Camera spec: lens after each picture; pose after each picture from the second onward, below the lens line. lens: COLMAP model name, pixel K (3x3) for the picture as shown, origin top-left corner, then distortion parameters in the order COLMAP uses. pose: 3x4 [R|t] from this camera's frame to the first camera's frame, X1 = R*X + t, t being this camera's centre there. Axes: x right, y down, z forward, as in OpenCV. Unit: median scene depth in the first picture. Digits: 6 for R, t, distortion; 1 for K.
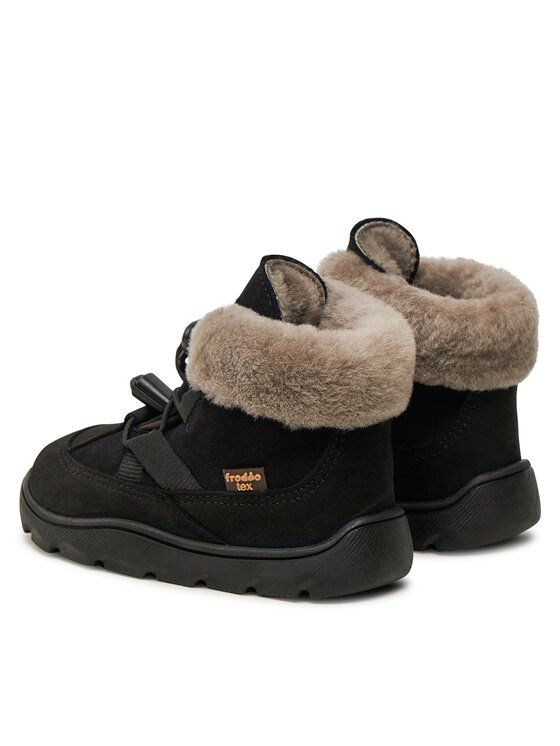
lens RADIAL K [[2213.6, 0, 280.1], [0, 2213.6, 372.8], [0, 0, 1]] dist [-0.773914, 0.000000]
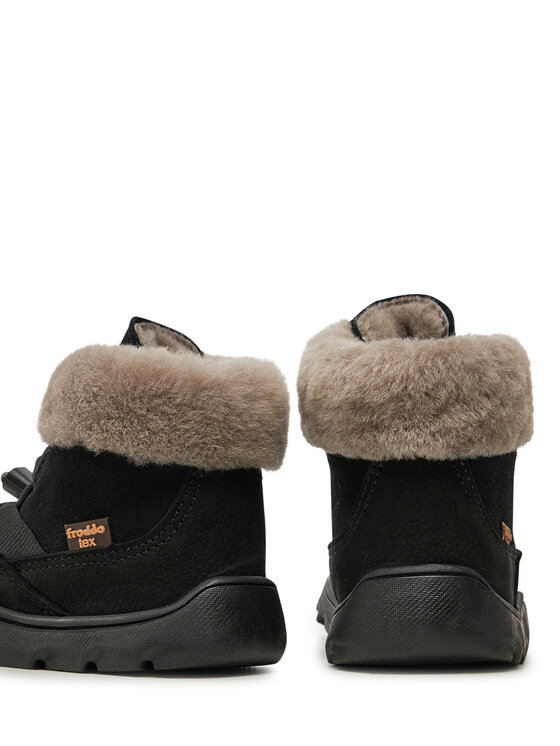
lens RADIAL K [[1653.2, 0, 279.9], [0, 1653.2, 372.5], [0, 0, 1]] dist [-0.115936, 0.000000]
pose [[0.999687, 0.024566, 0.004687, 0.055511], [-0.023347, 0.983888, -0.177254, 0.100516], [-0.008966, 0.177089, 0.984154, 0.361777]]
